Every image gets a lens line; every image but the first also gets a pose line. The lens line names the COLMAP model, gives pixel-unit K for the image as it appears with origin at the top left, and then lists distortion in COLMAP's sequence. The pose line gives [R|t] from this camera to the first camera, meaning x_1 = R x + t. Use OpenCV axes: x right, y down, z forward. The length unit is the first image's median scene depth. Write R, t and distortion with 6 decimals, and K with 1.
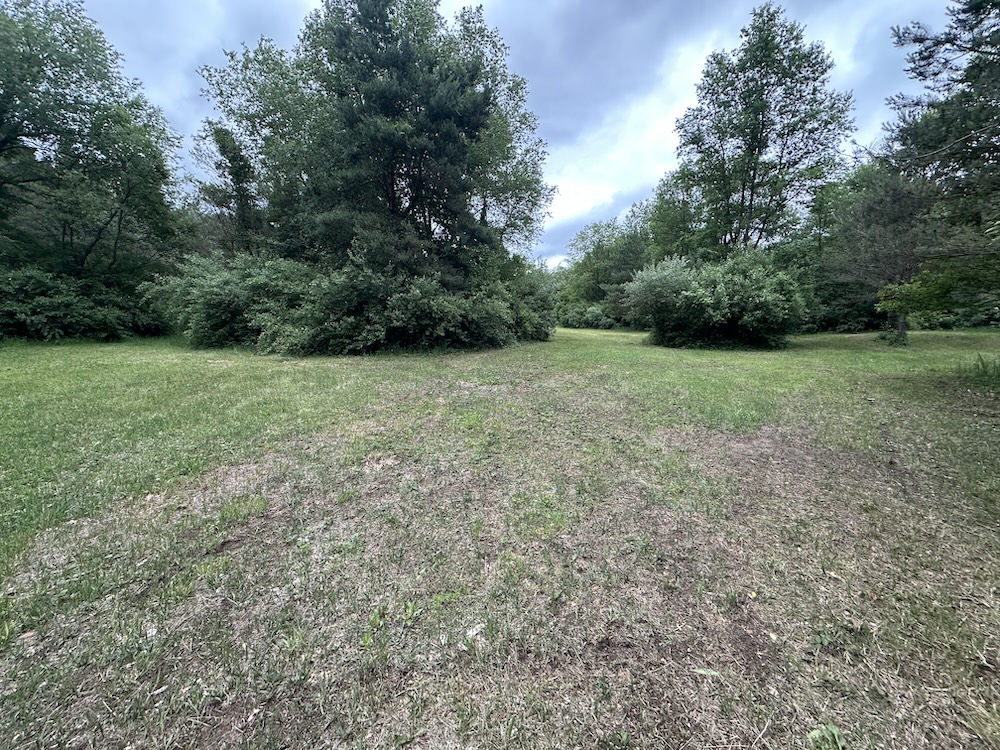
lens RADIAL K [[396.5, 0, 501.1], [0, 396.5, 374.8], [0, 0, 1]] dist [-0.000431, -0.000160]
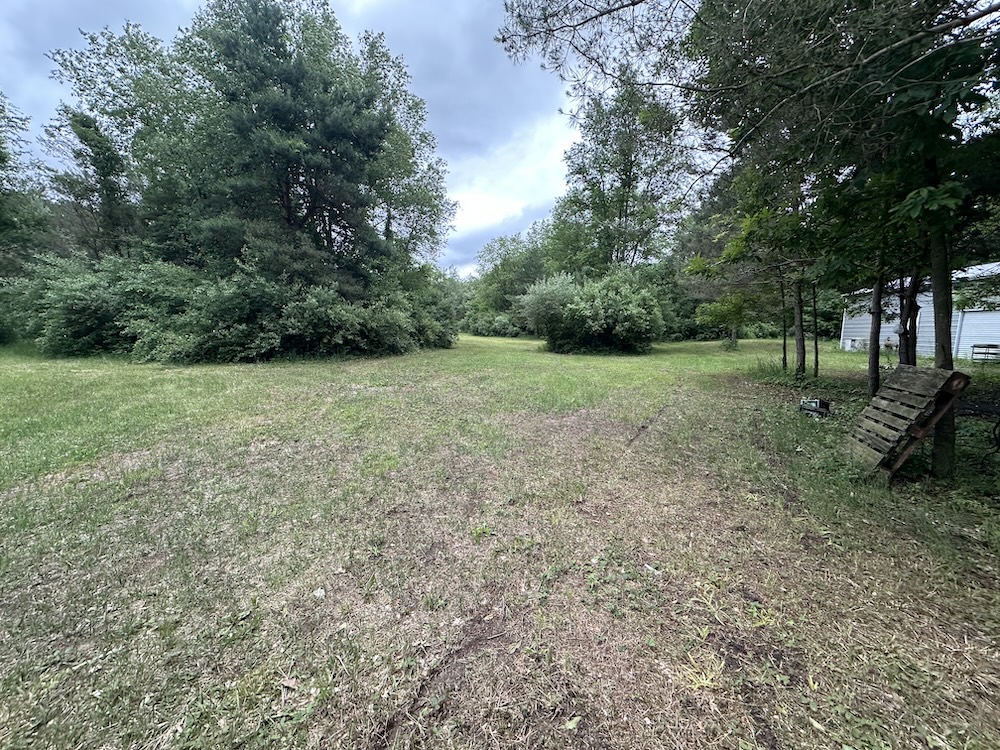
lens RADIAL K [[396.5, 0, 501.1], [0, 396.5, 374.8], [0, 0, 1]] dist [-0.000431, -0.000160]
pose [[0.977848, -0.017745, 0.208563, 0.033133], [0.021916, 0.999603, -0.017705, 0.008713], [-0.208166, 0.021883, 0.977849, -0.075375]]
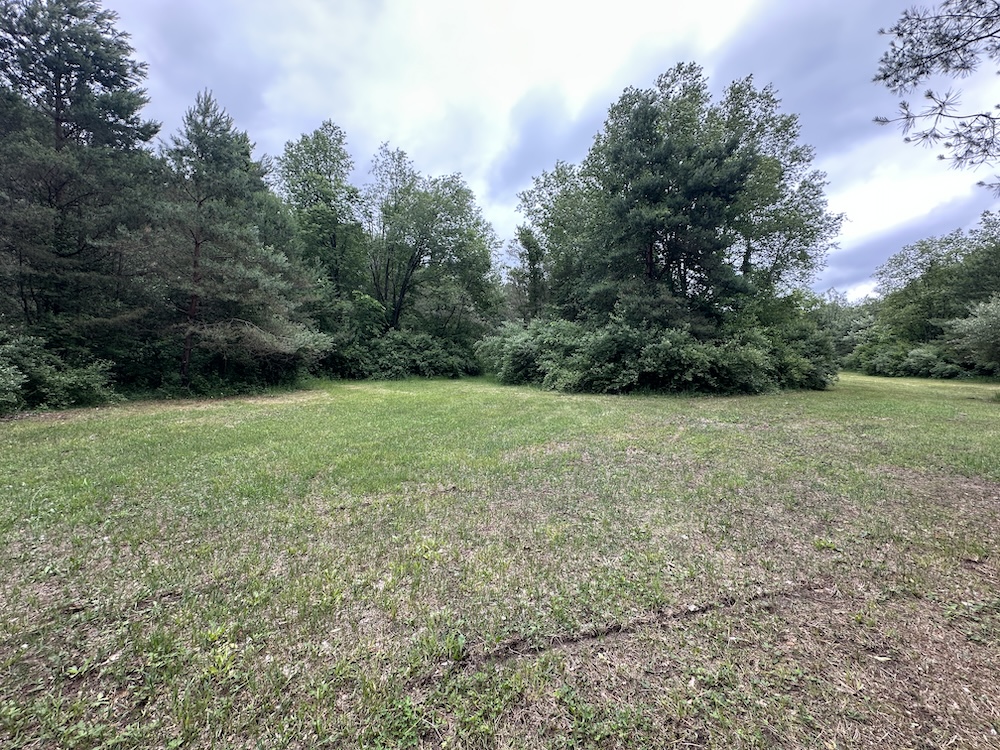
lens RADIAL K [[396.5, 0, 501.1], [0, 396.5, 374.8], [0, 0, 1]] dist [-0.000431, -0.000160]
pose [[0.820198, 0.018385, -0.571785, 0.037438], [-0.081953, 0.992951, -0.085631, 0.017584], [0.566180, 0.117094, 0.815923, -0.149685]]
